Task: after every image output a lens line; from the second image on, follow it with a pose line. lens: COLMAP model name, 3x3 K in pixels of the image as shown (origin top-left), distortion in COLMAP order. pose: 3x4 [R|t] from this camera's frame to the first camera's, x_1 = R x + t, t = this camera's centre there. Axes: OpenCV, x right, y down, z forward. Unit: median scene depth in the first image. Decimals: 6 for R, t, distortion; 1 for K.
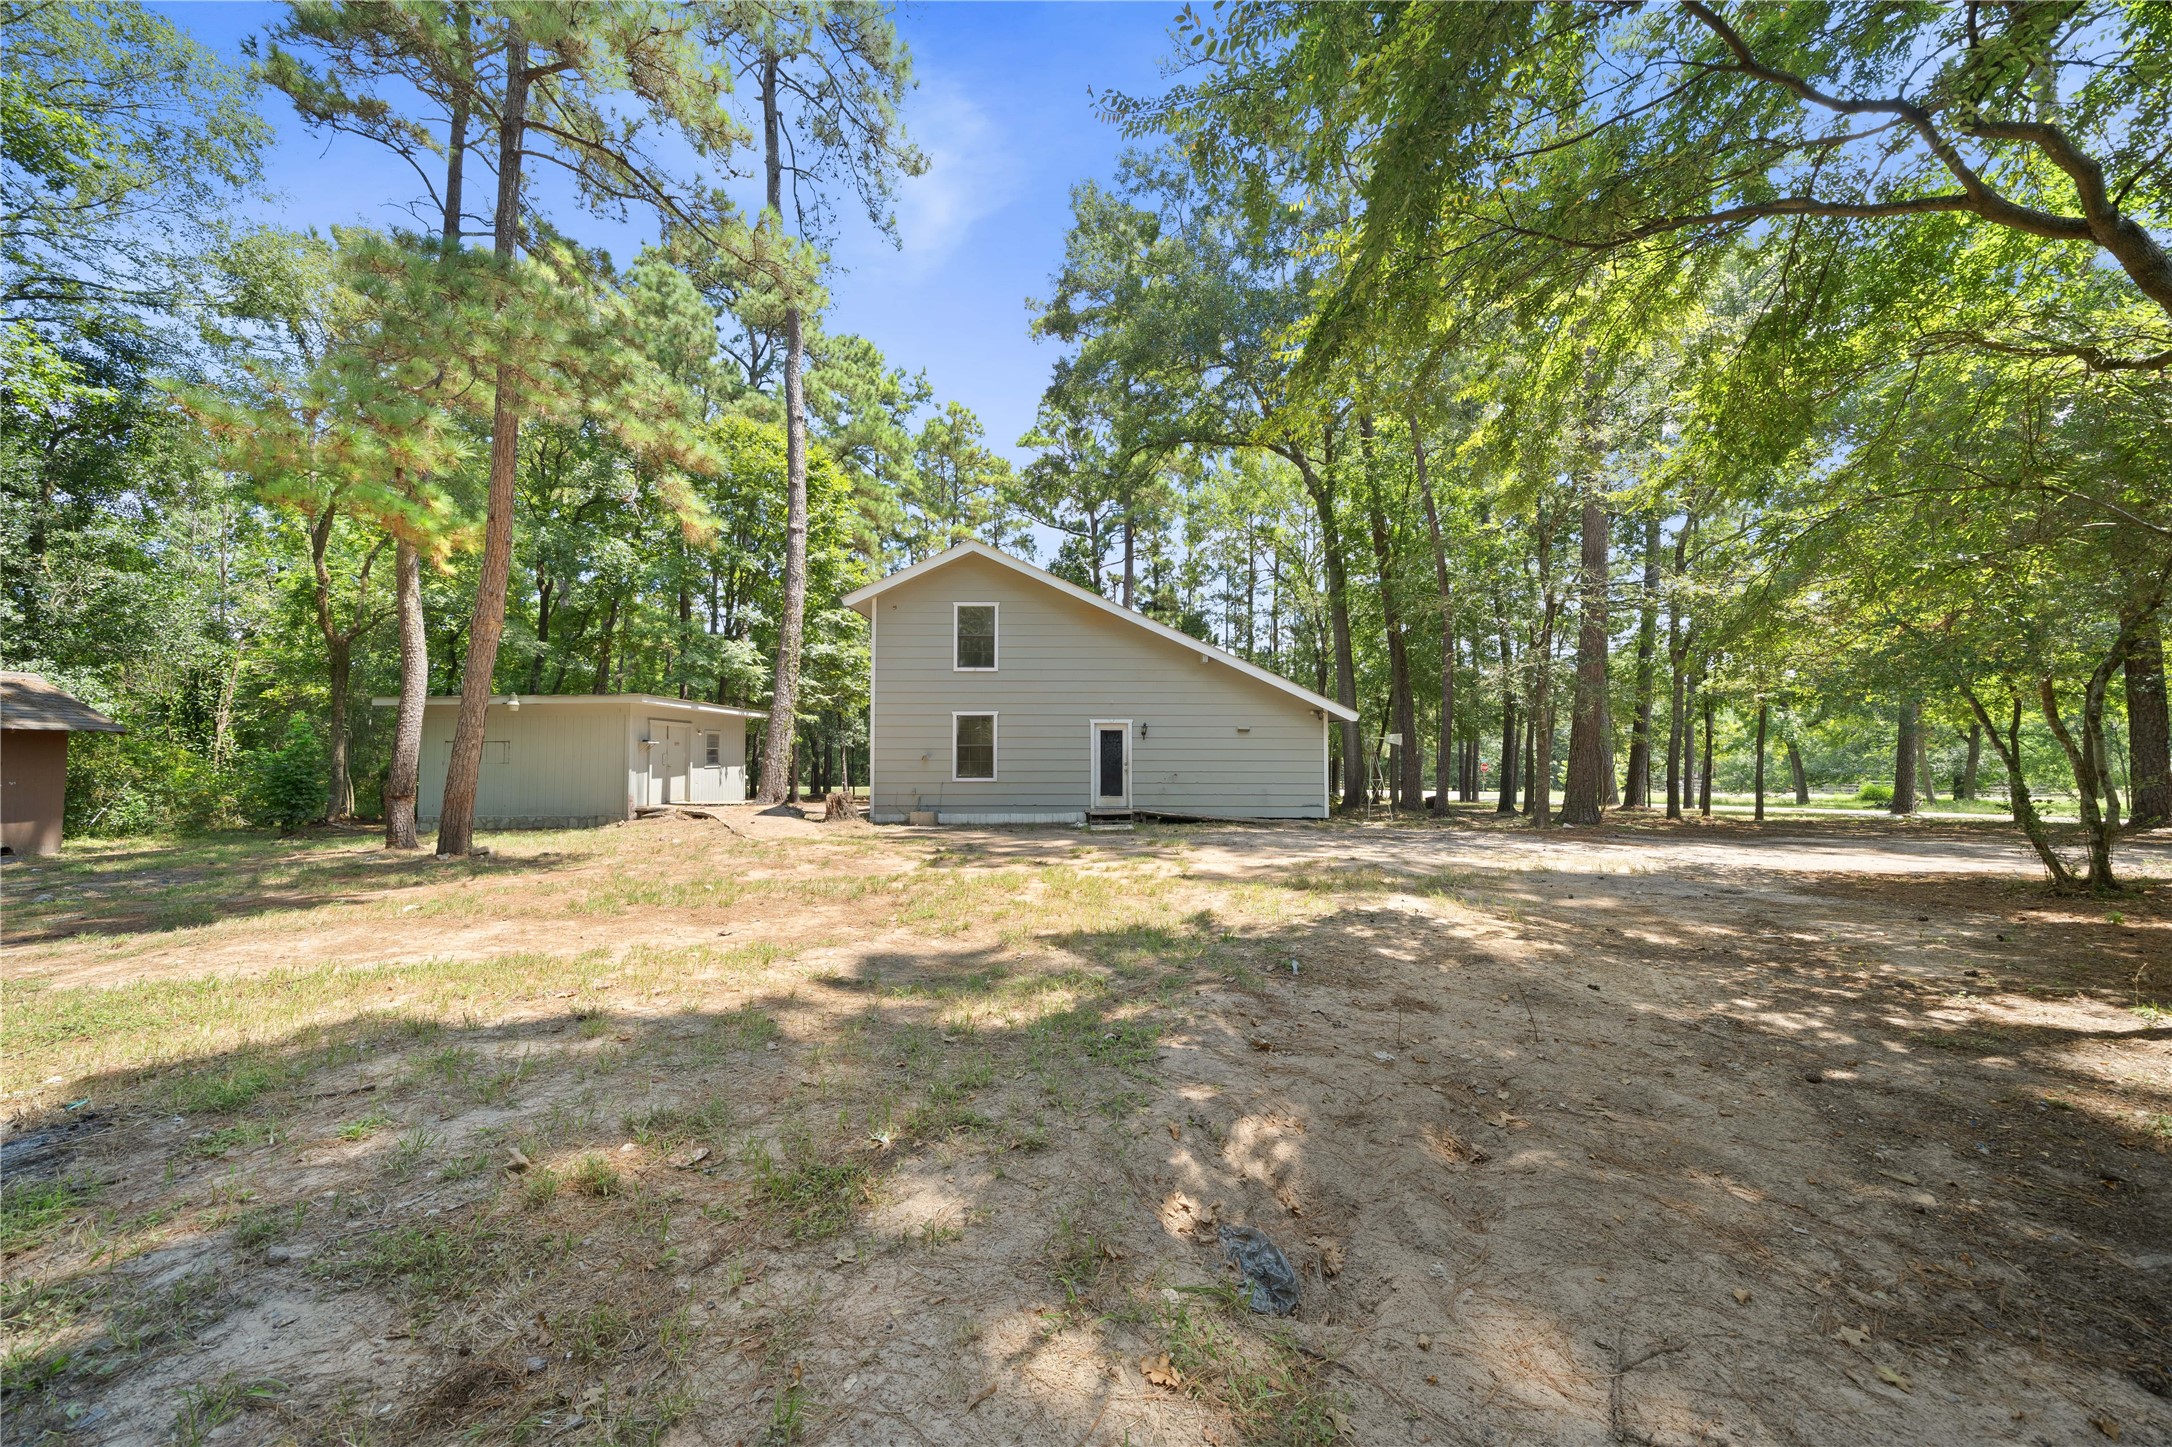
lens RADIAL K [[1027.7, 0, 1086.9], [0, 1027.7, 703.3], [0, 0, 1]] dist [-0.002637, -0.000598]
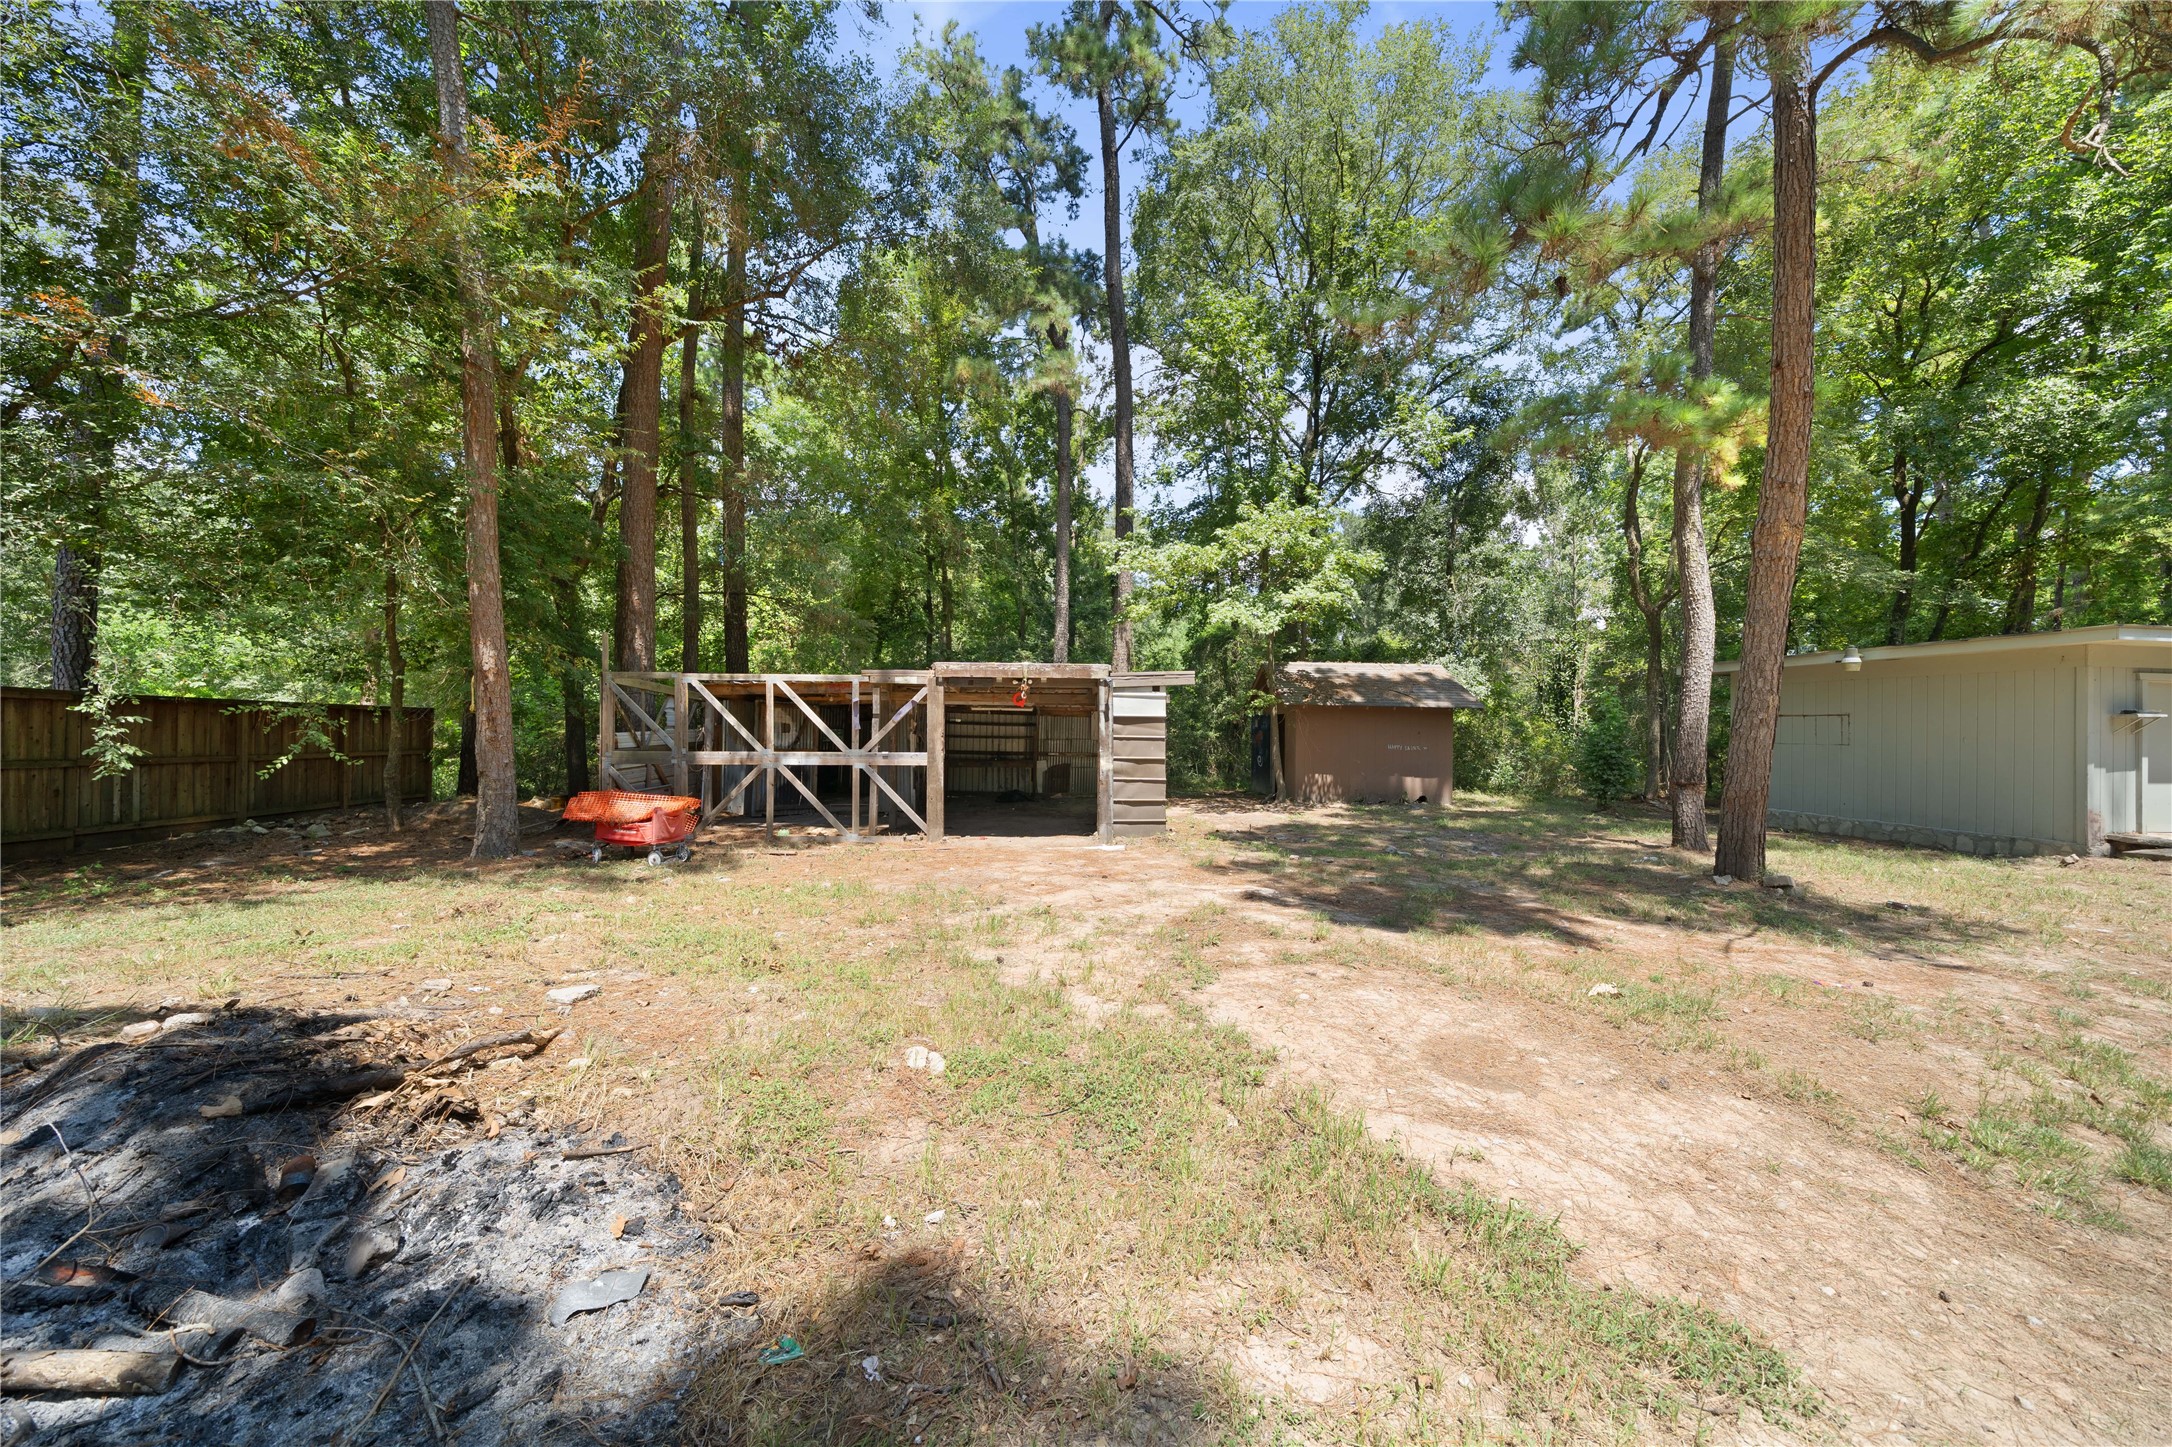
lens RADIAL K [[840.0, 0, 1082.2], [0, 840.0, 715.5], [0, 0, 1]] dist [-0.009132, -0.000006]
pose [[0.276804, -0.003563, -0.960920, -0.139021], [0.039228, 0.999201, 0.007595, 0.011011], [0.960125, -0.039797, 0.276723, 0.297717]]
